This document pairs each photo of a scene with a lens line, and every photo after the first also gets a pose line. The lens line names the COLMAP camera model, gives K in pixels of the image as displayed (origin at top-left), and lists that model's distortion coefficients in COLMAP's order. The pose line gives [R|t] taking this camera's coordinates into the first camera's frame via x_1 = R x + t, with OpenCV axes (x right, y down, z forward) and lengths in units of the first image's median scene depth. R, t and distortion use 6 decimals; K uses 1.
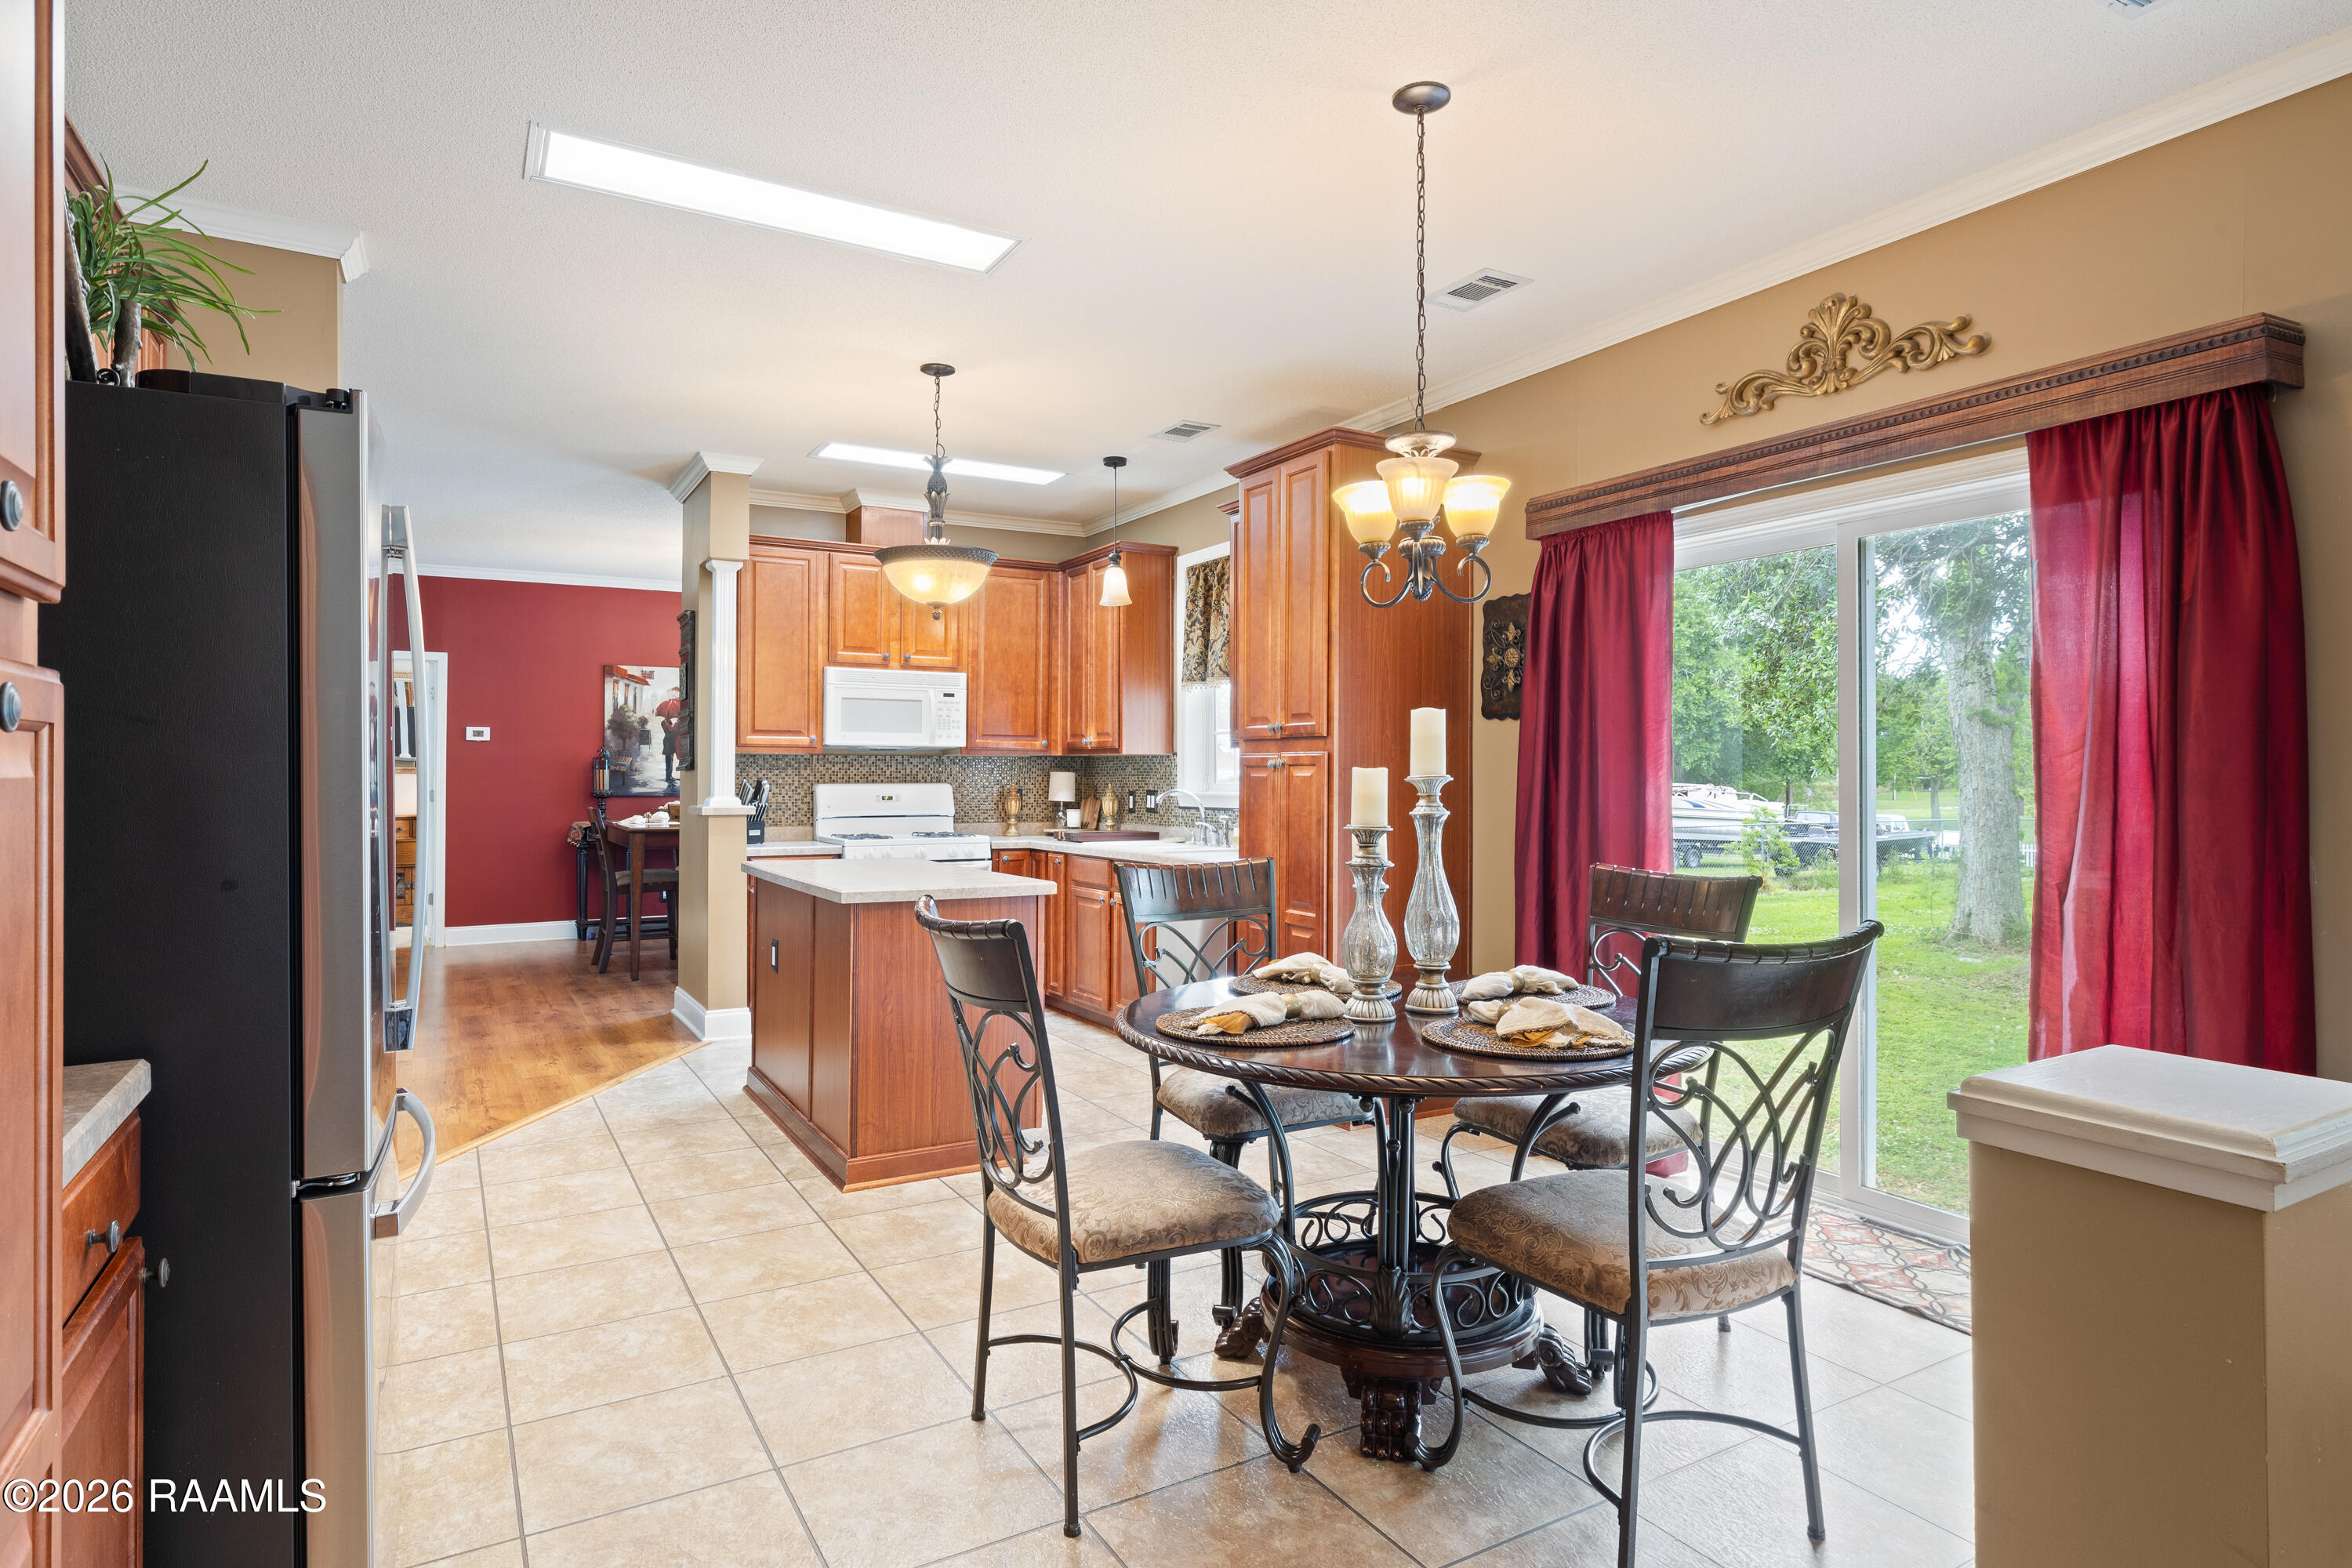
lens RADIAL K [[1273.6, 0, 1159.4], [0, 1273.6, 765.7], [0, 0, 1]] dist [-0.004658, 0.000601]
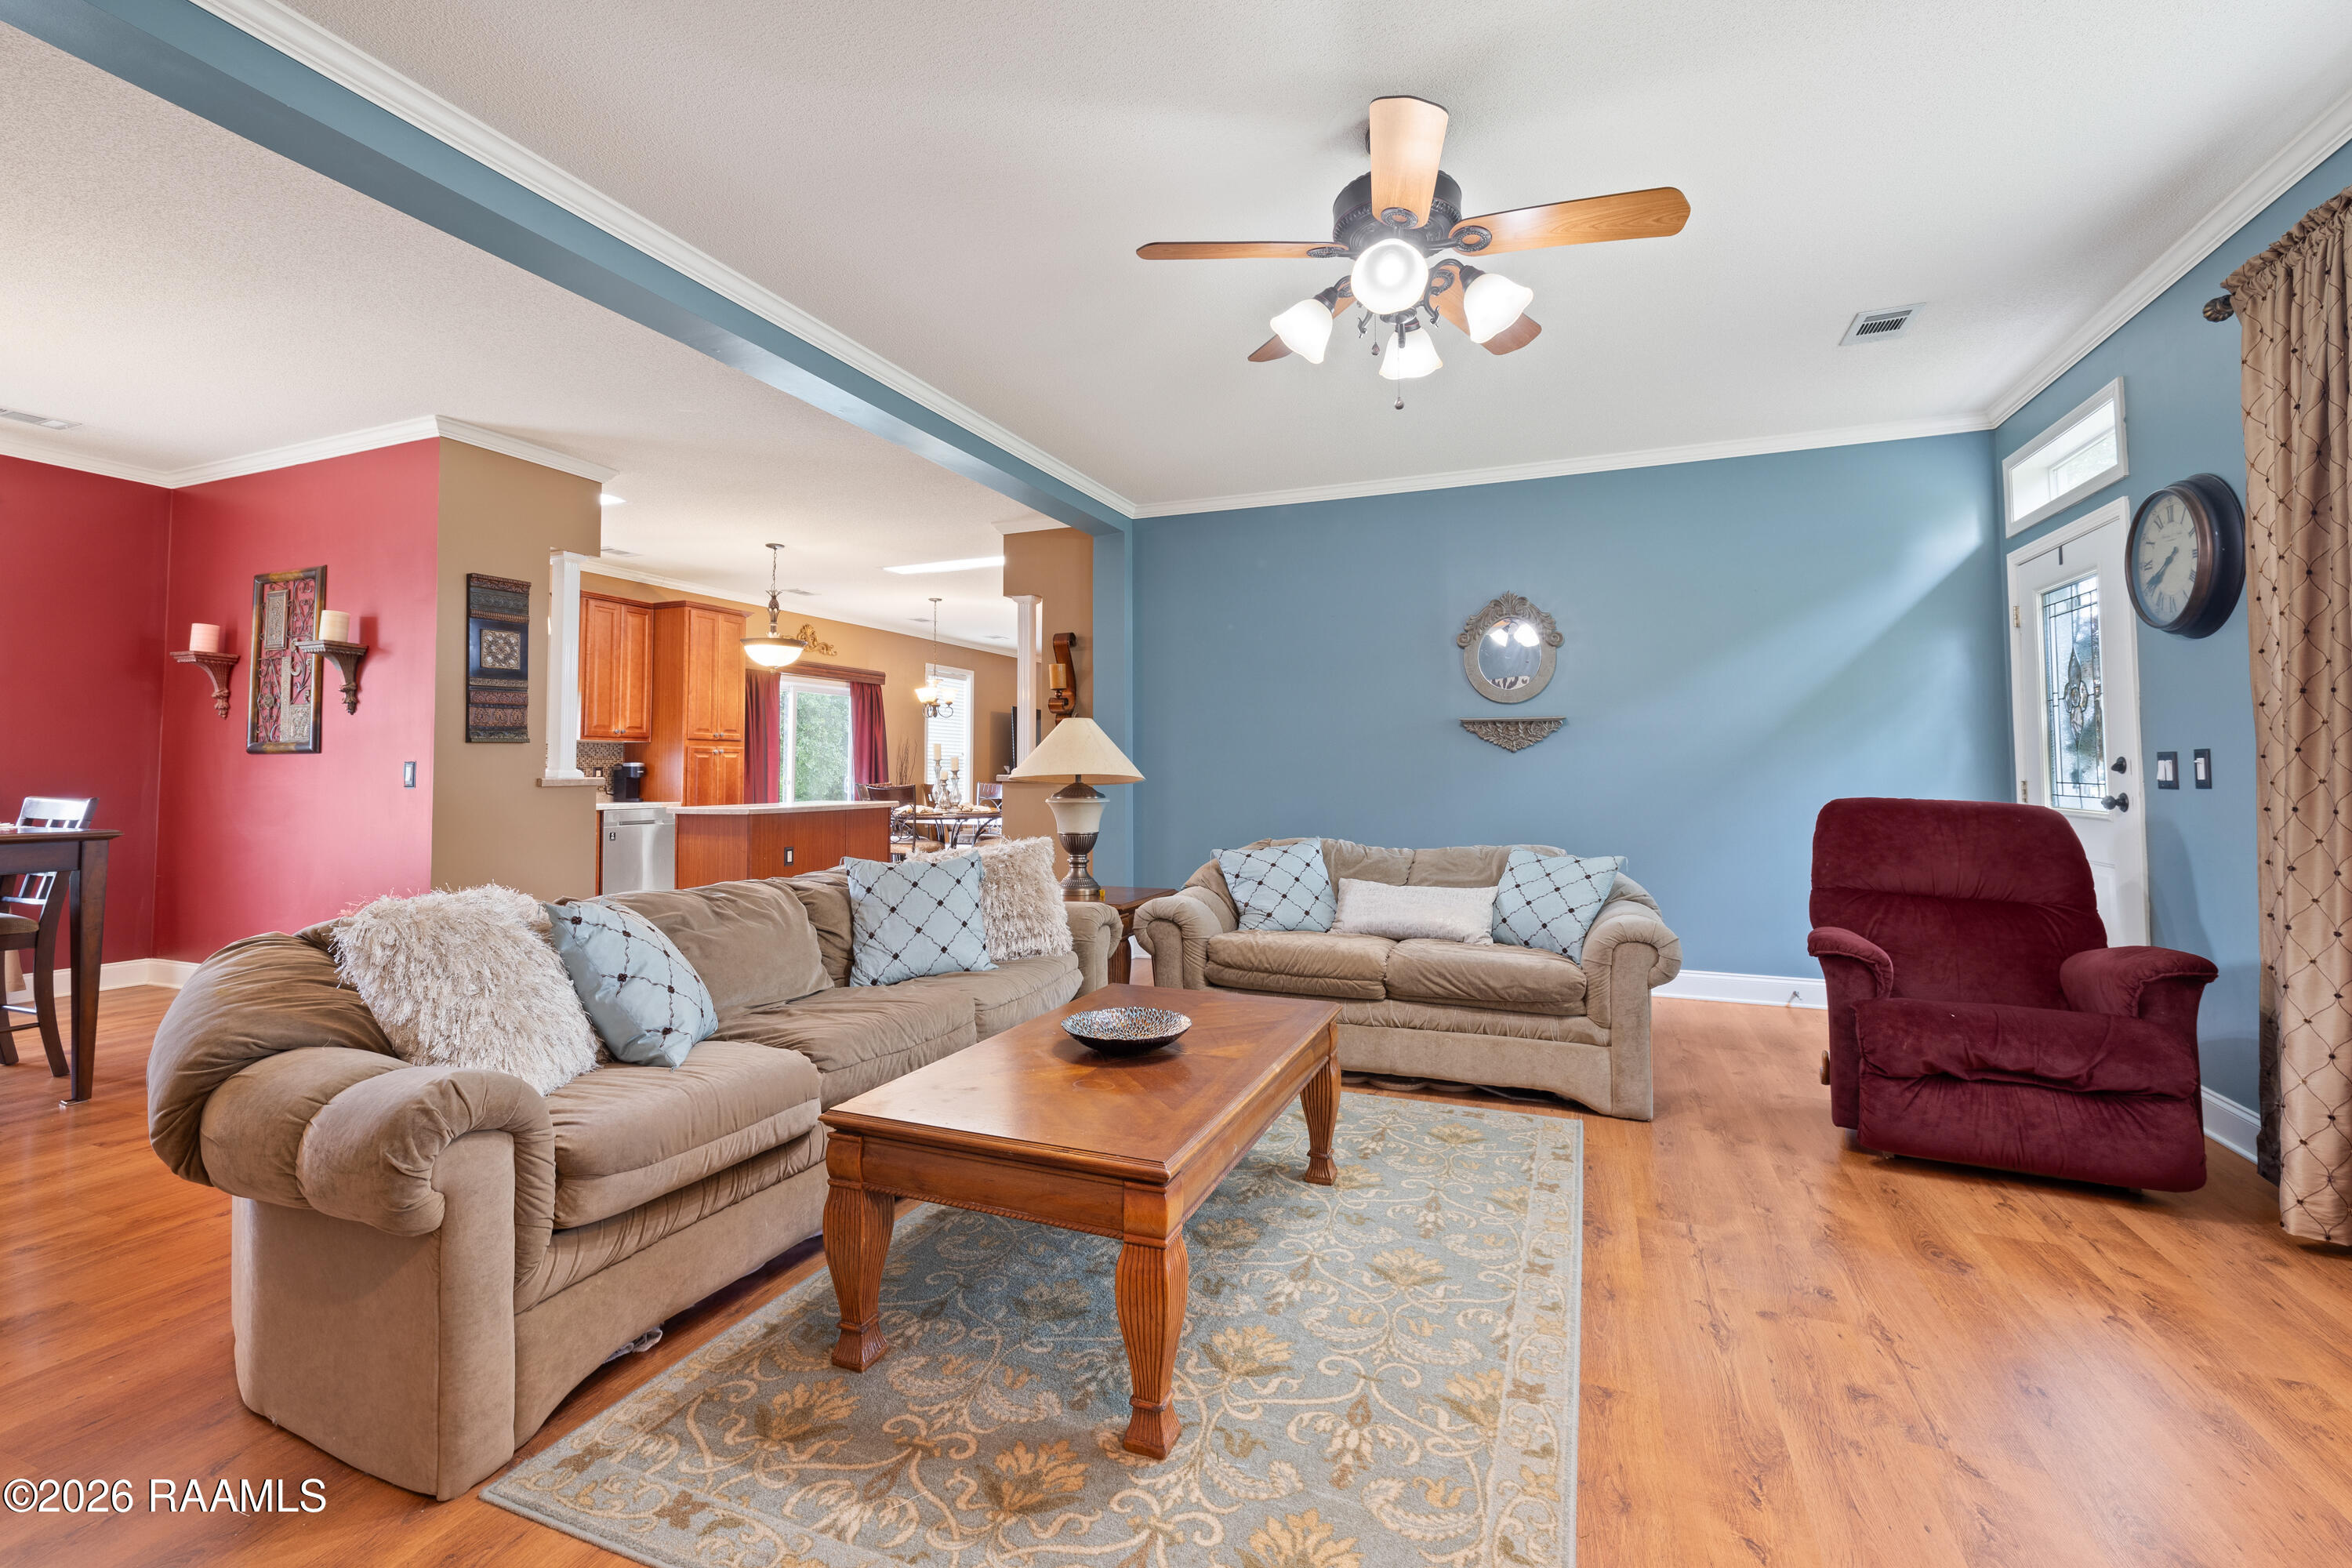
lens RADIAL K [[1018.5, 0, 1192.7], [0, 1018.5, 736.3], [0, 0, 1]] dist [0.000926, 0.000746]
pose [[-0.627191, 0.026046, 0.778430, -1.264921], [-0.004641, 0.999298, -0.037176, 0.024133], [-0.778852, -0.026929, -0.626629, 1.036191]]
